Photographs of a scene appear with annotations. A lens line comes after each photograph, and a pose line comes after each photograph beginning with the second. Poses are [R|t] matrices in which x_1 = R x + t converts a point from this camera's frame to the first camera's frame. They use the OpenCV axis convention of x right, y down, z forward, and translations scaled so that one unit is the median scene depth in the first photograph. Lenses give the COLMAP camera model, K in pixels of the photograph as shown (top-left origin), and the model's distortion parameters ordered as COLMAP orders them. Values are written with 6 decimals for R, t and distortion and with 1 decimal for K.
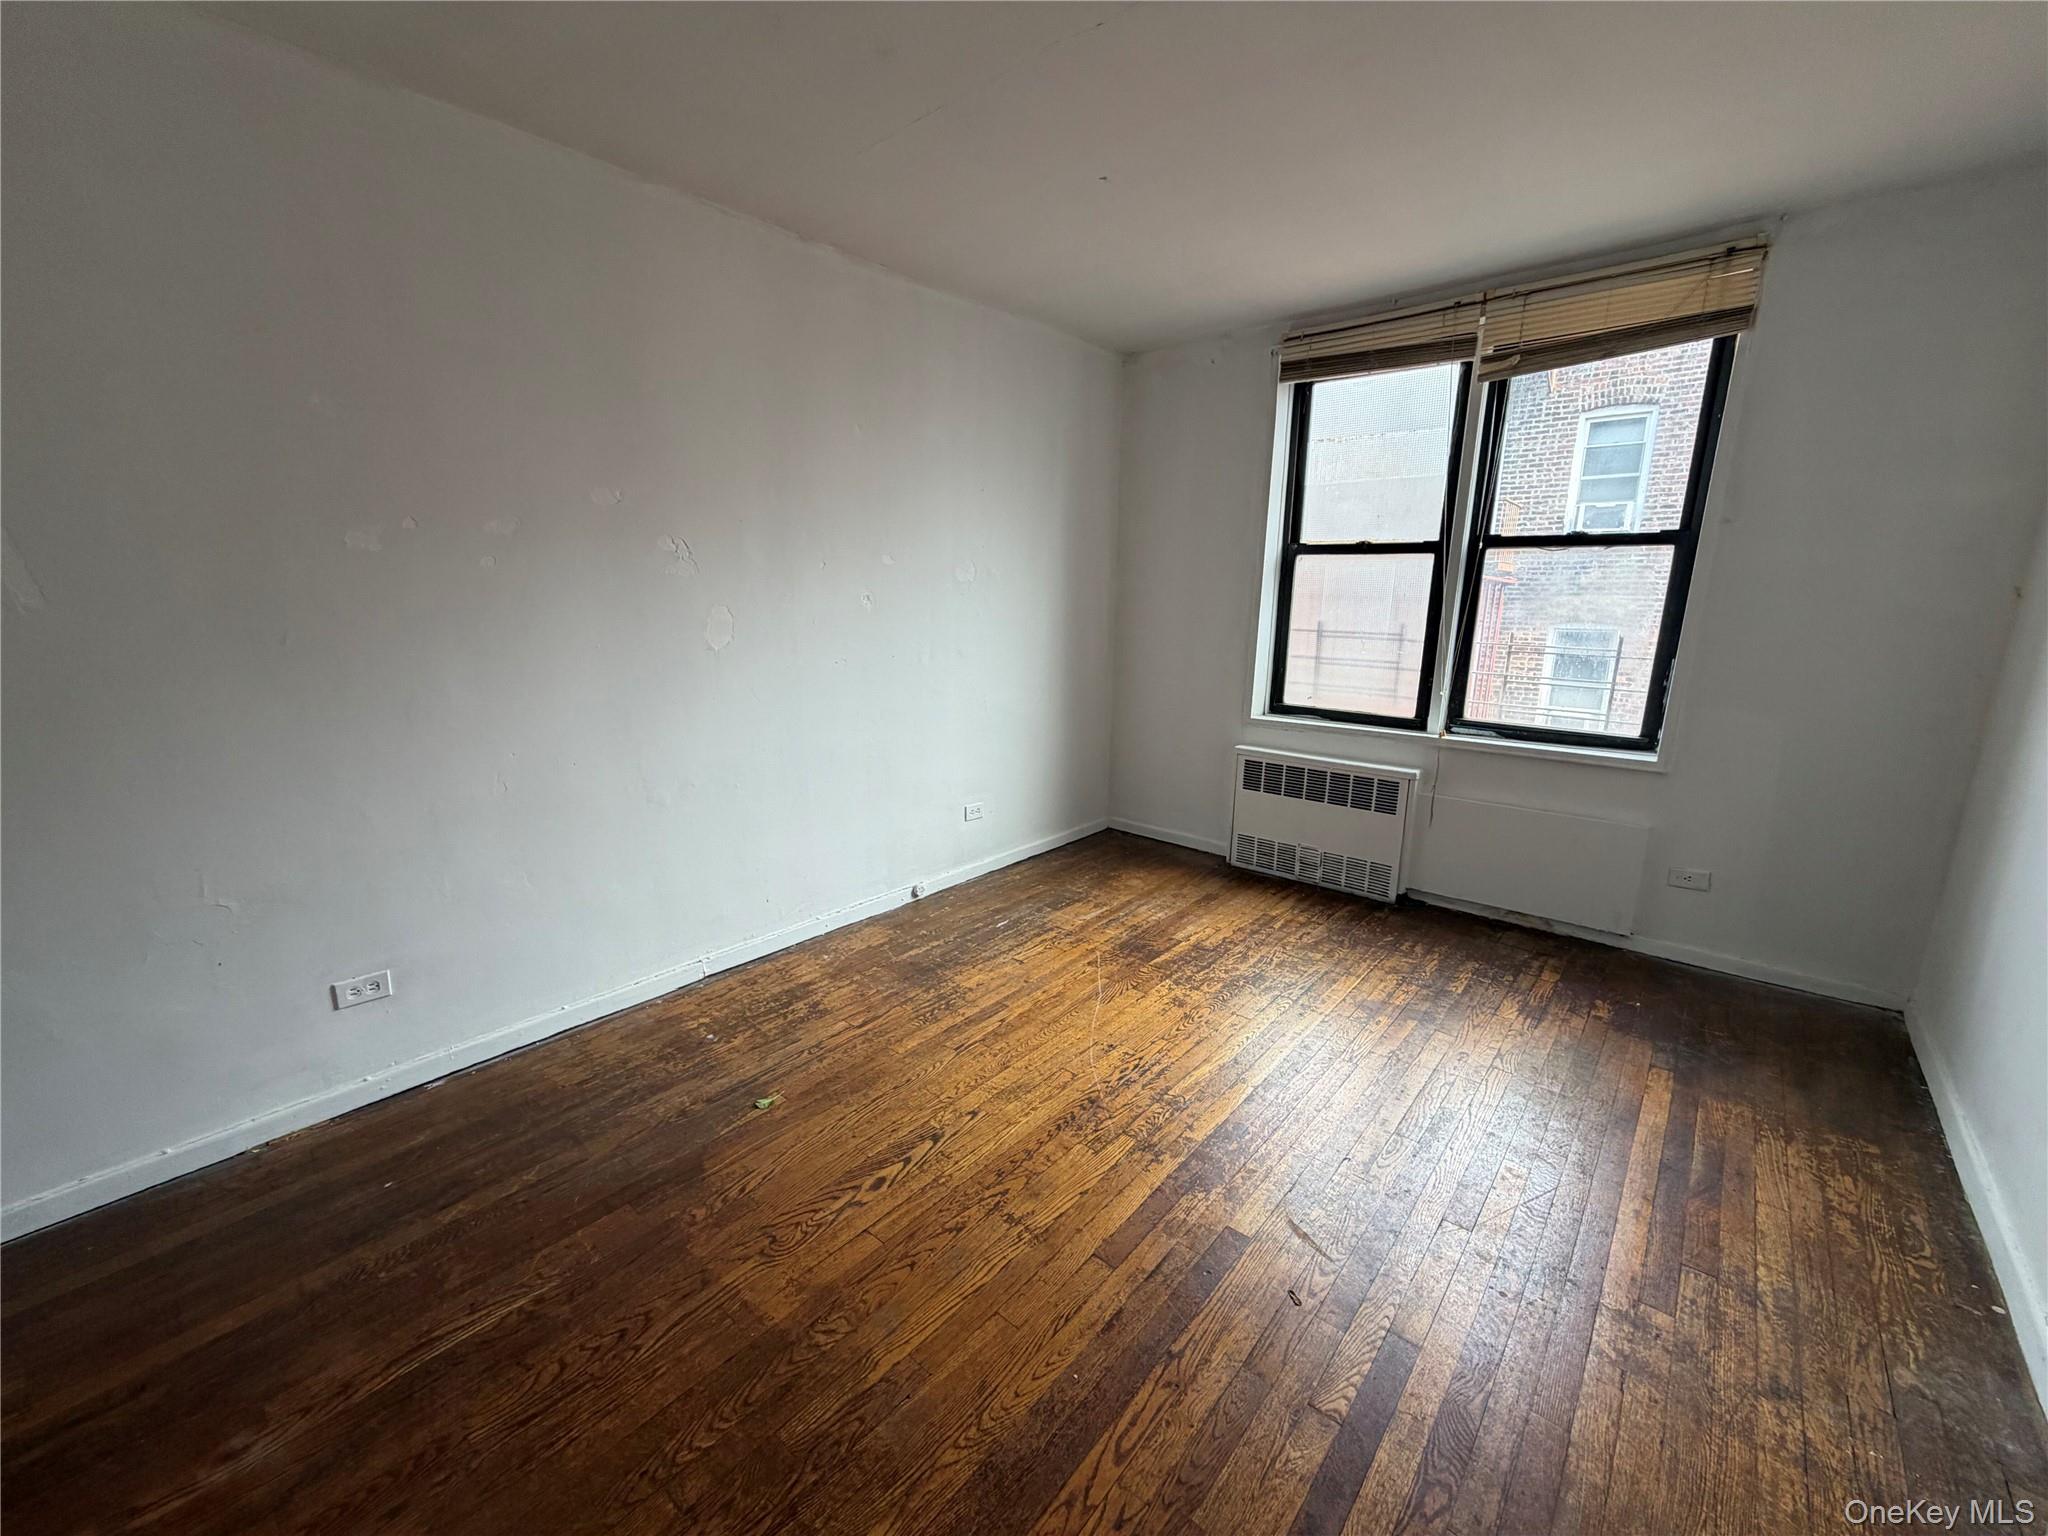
lens RADIAL K [[820.9, 0, 1017.2], [0, 820.9, 771.4], [0, 0, 1]] dist [0.000739, 0.000157]
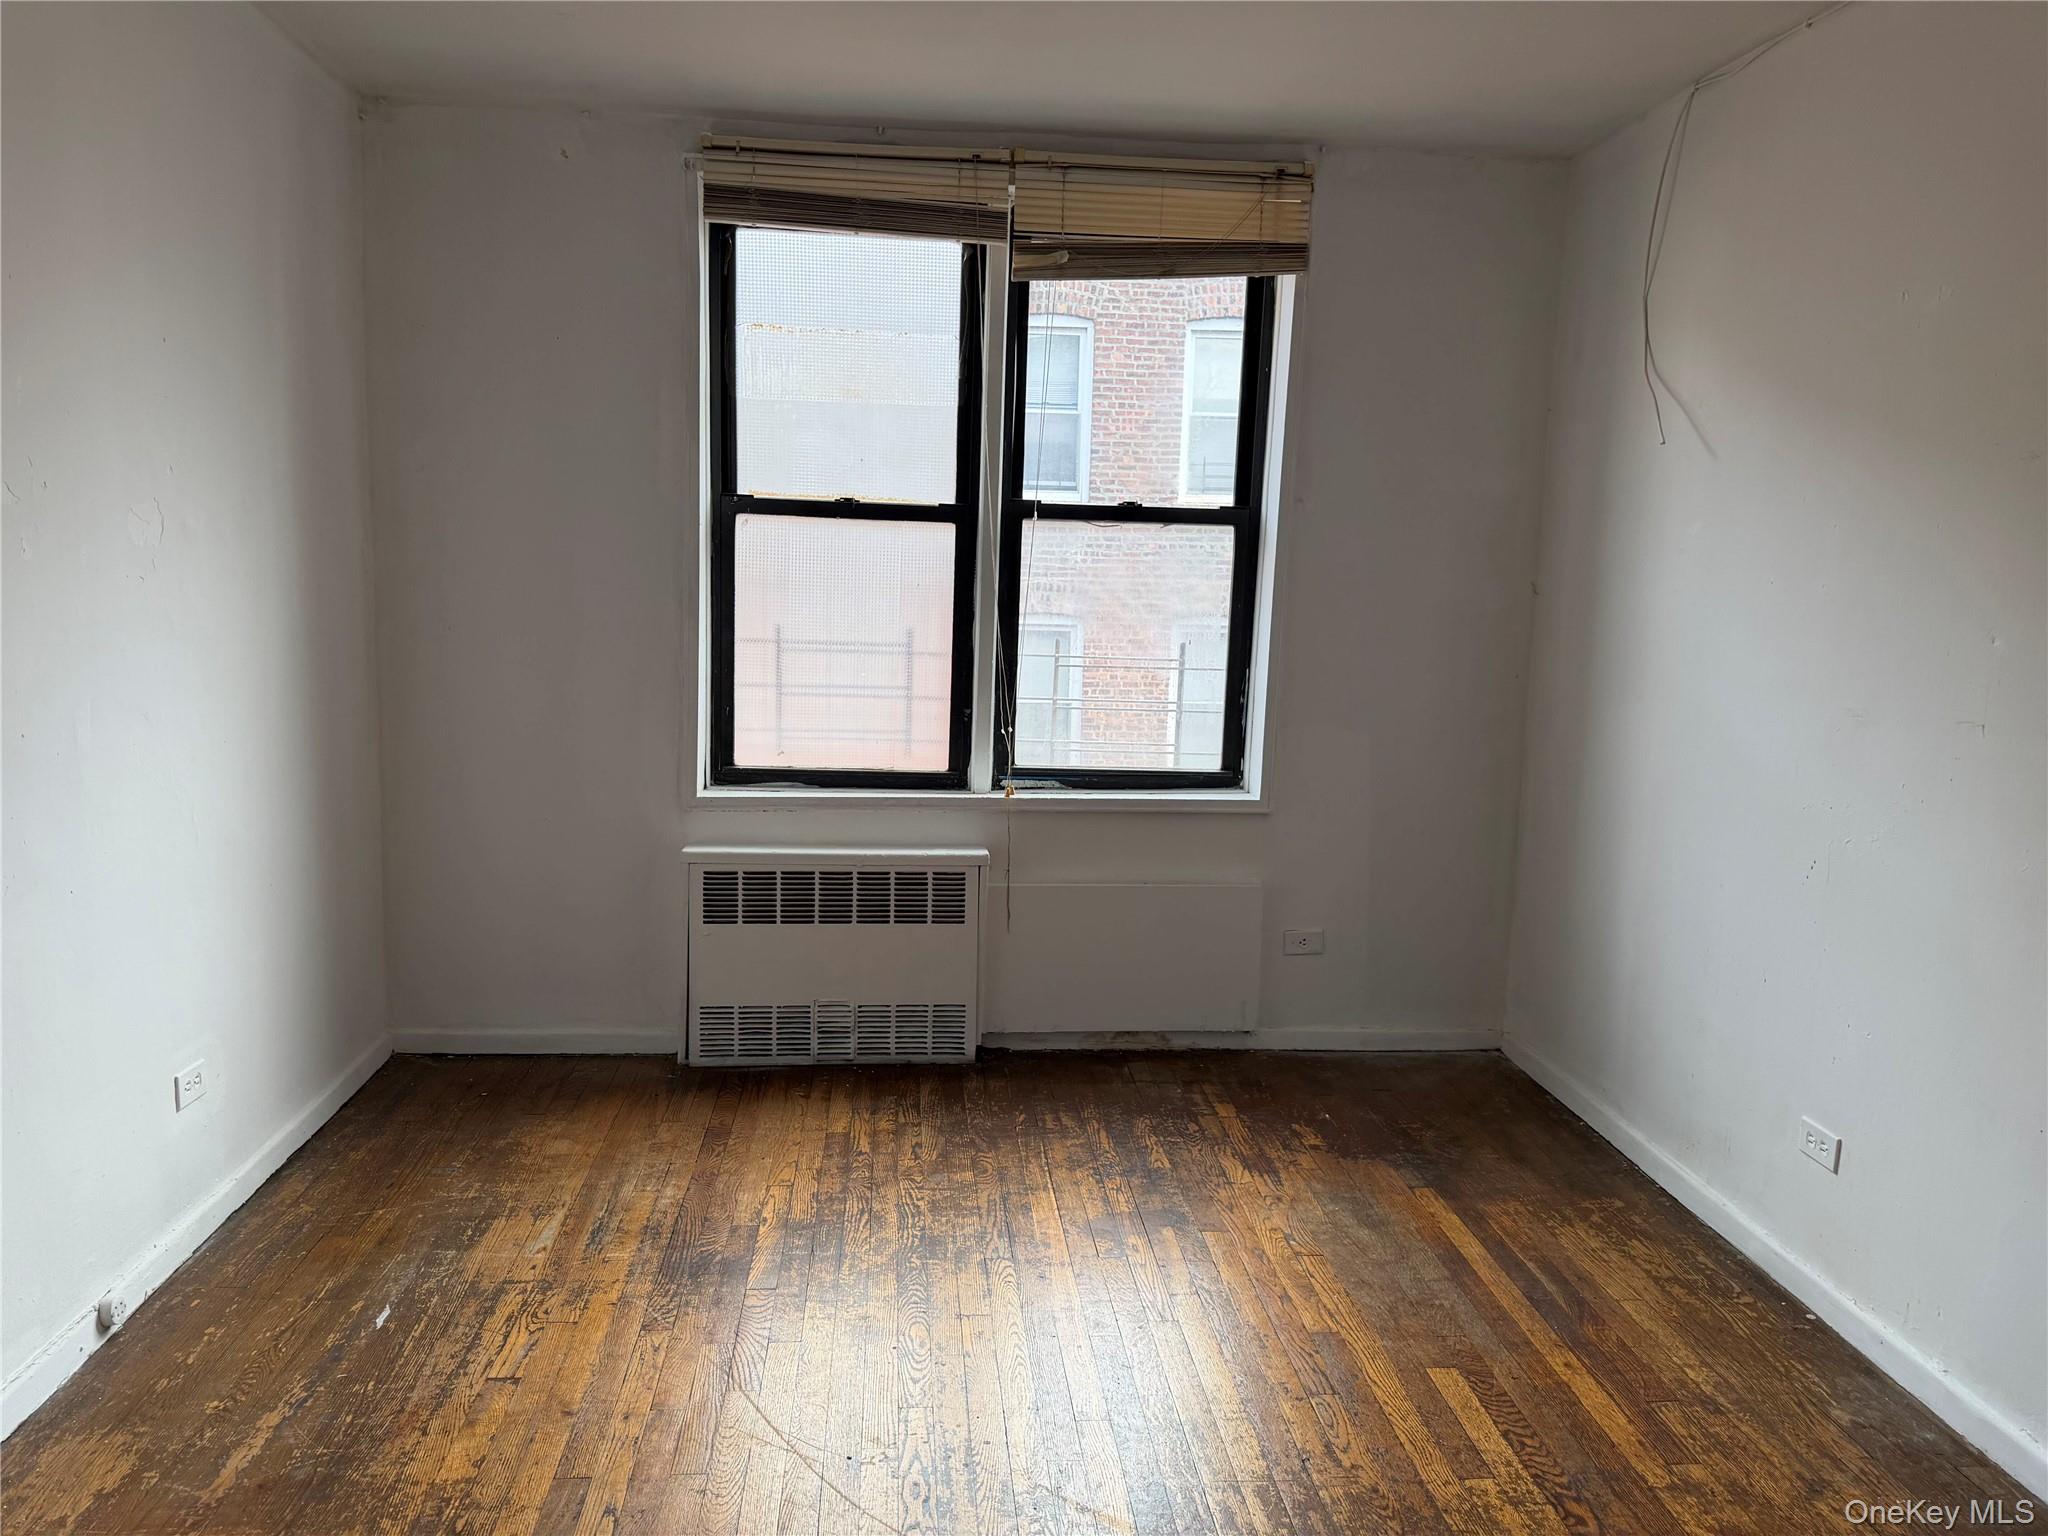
lens RADIAL K [[1437.8, 0, 1024.0], [0, 1437.8, 768.0], [0, 0, 1]] dist [0.159177, -0.274729]
pose [[0.695080, -0.088694, 0.713440, -0.305990], [0.136735, 0.990557, -0.010070, -0.050662], [-0.705810, 0.104552, 0.700644, 0.165428]]
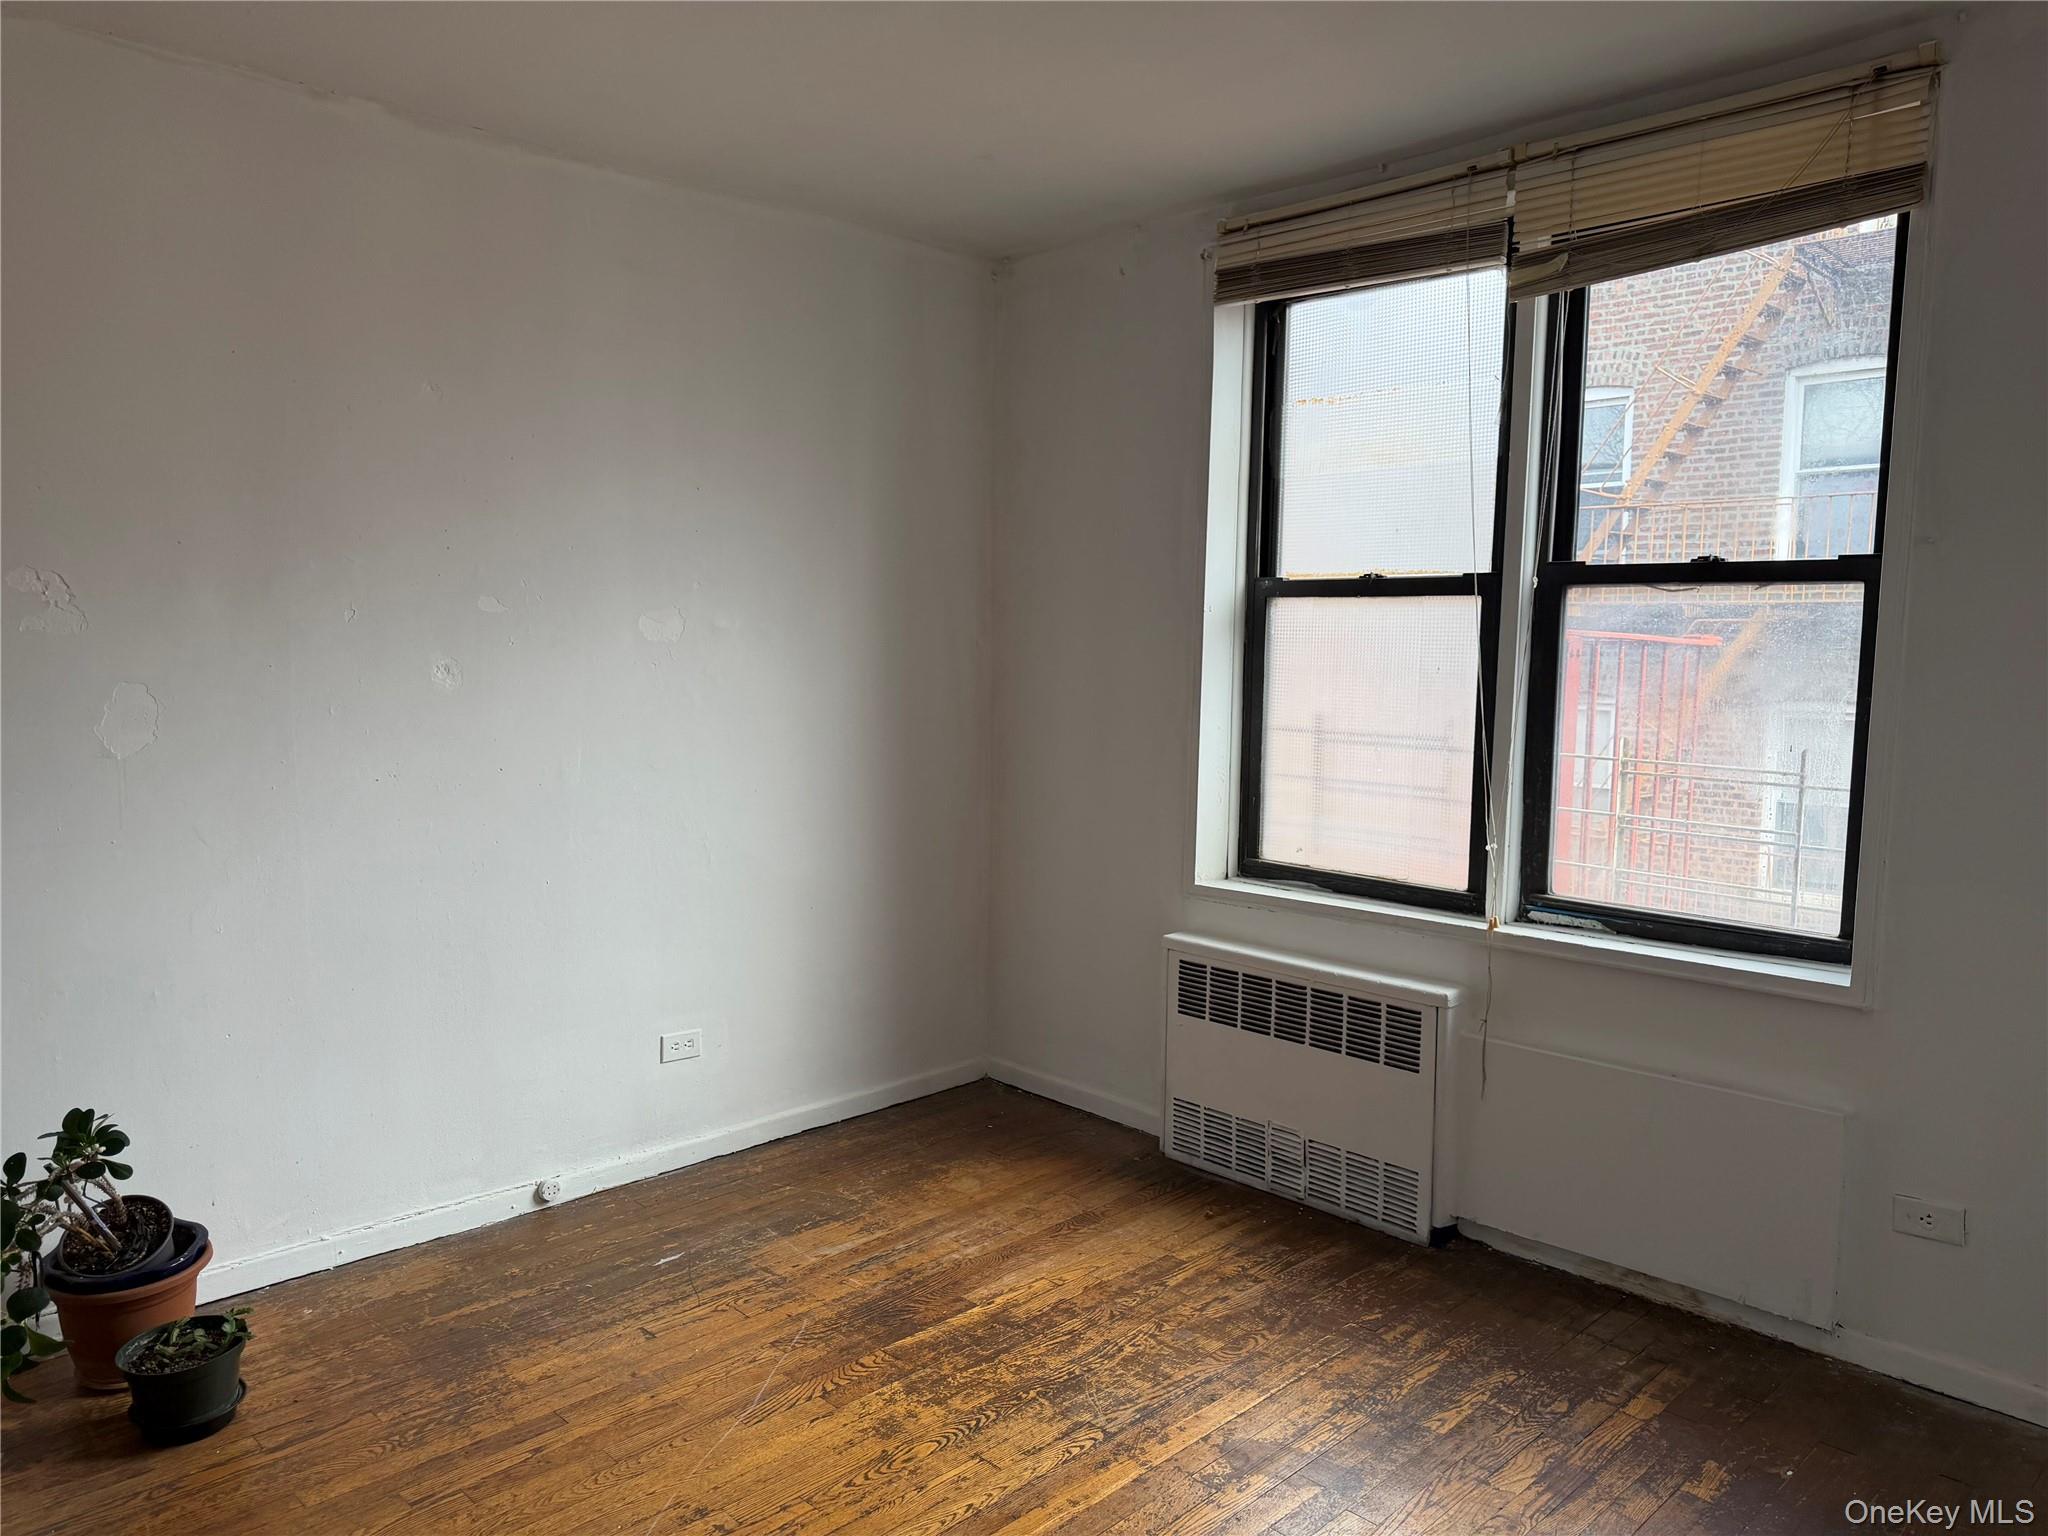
lens RADIAL K [[1454.2, 0, 1018.9], [0, 1454.2, 780.7], [0, 0, 1]] dist [0.060933, -0.080207]
pose [[0.997264, 0.011632, -0.073005, 0.272424], [-0.020339, 0.992604, -0.119684, -0.017026], [0.071073, 0.120841, 0.990124, 0.015607]]
